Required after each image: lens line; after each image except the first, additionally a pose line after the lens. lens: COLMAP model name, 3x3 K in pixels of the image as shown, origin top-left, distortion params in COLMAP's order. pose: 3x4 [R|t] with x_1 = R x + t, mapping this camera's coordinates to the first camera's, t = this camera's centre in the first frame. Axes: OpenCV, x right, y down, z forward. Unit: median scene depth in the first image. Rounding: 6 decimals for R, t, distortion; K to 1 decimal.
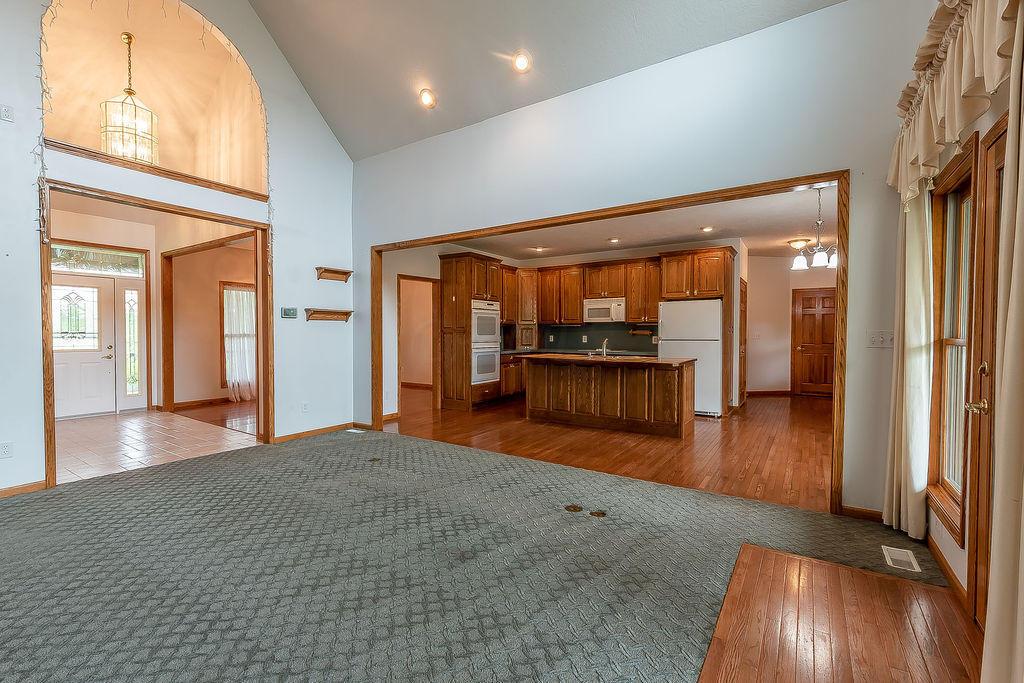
lens RADIAL K [[450.2, 0, 512.0], [0, 450.2, 341.5], [0, 0, 1]] dist [-0.011242, 0.000064]
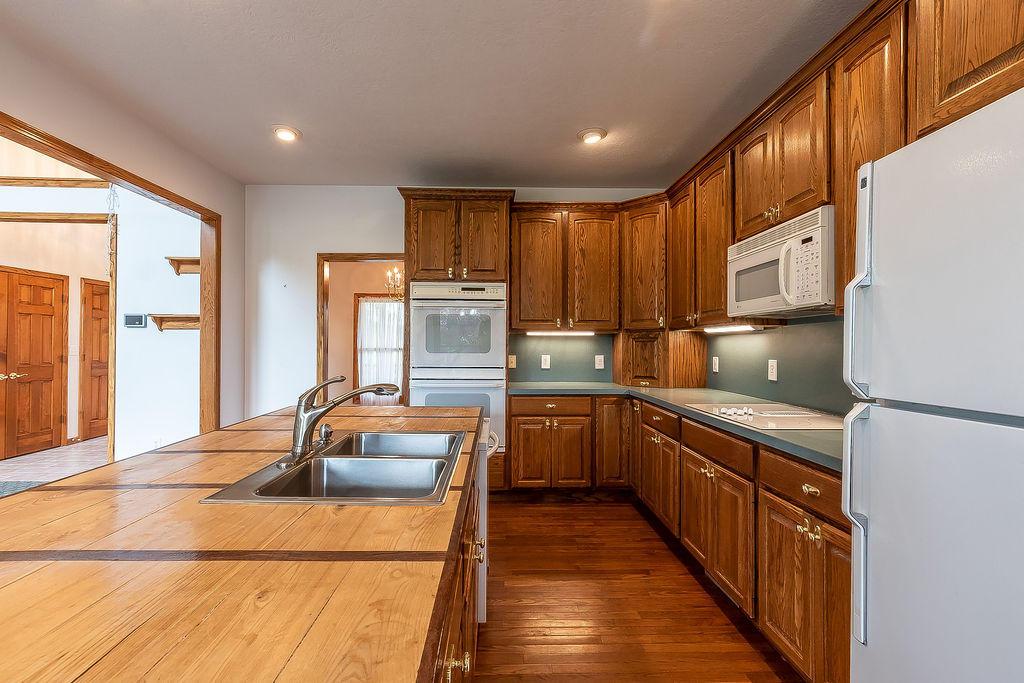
lens RADIAL K [[450.2, 0, 512.0], [0, 450.2, 341.5], [0, 0, 1]] dist [-0.011242, 0.000064]
pose [[0.582297, -0.007429, -0.812942, 0.355084], [-0.017925, 0.999598, -0.021974, -0.015978], [0.812778, 0.027368, 0.581930, 0.737392]]
